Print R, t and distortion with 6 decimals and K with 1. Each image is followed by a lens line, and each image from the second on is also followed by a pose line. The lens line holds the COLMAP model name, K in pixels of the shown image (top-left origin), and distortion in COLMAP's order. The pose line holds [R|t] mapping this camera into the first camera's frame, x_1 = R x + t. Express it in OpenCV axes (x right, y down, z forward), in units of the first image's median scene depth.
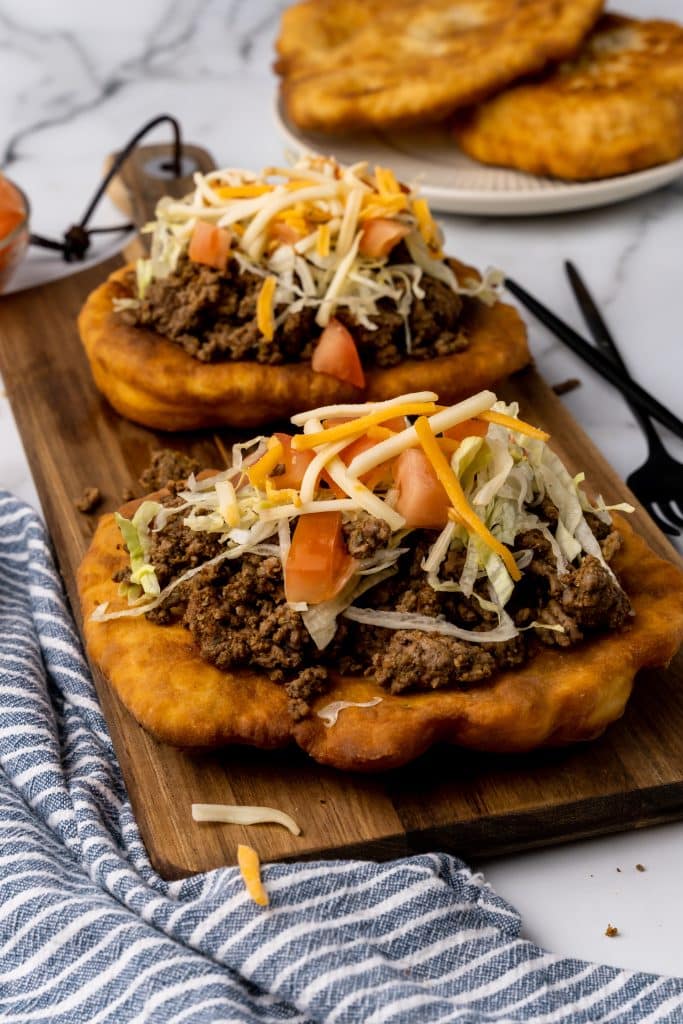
lens RADIAL K [[1920.7, 0, 341.6], [0, 1920.7, 576.2], [0, 0, 1]] dist [-0.018005, 0.352704]
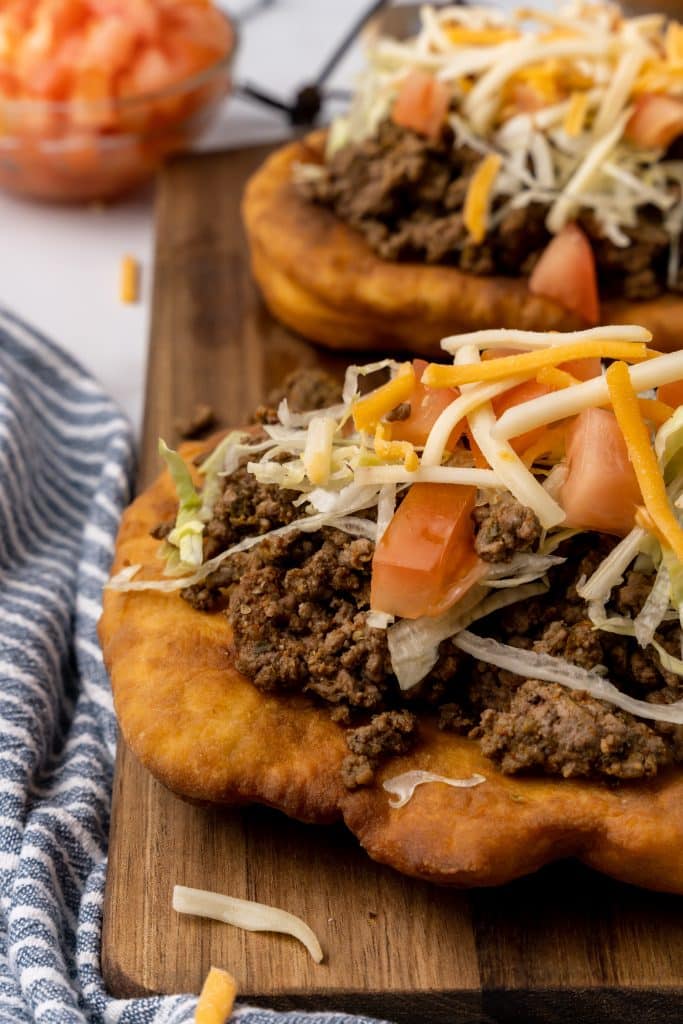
lens RADIAL K [[1920.7, 0, 341.6], [0, 1920.7, 576.2], [0, 0, 1]] dist [-0.018005, 0.352704]
pose [[0.970546, 0.159791, -0.180300, 0.078646], [-0.155453, 0.987111, 0.038035, -0.021147], [0.184054, -0.008887, 0.982876, 0.338344]]
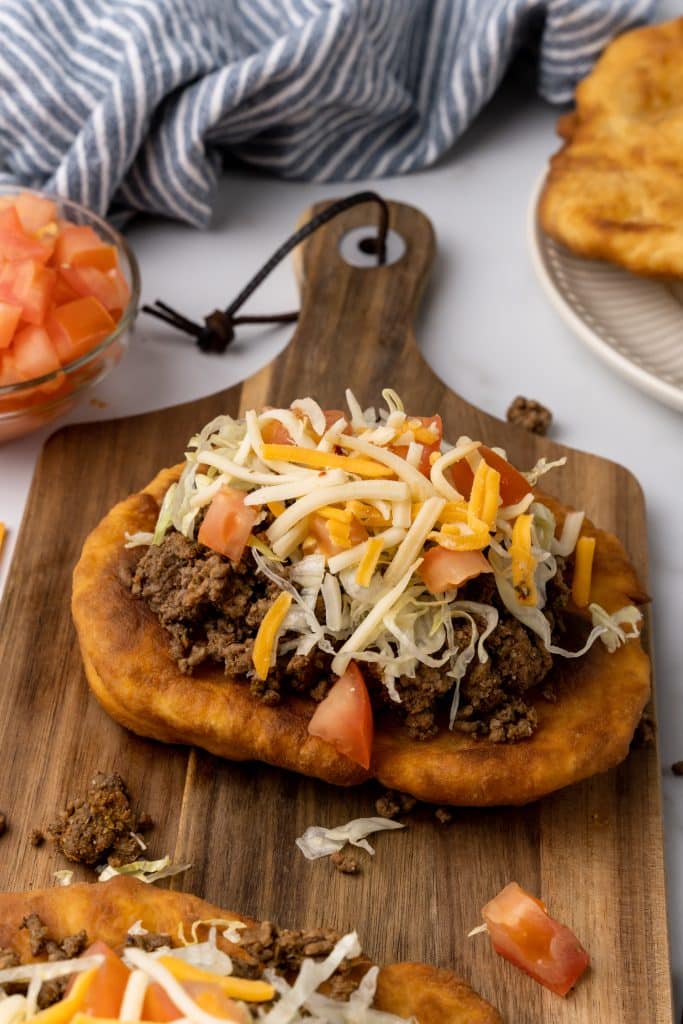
lens RADIAL K [[1920.7, 0, 341.6], [0, 1920.7, 576.2], [0, 0, 1]] dist [-0.018005, 0.352704]
pose [[0.936566, 0.267660, -0.226280, 0.187512], [-0.219515, 0.951251, 0.216643, -0.408901], [0.273236, -0.153228, 0.949665, 0.363163]]
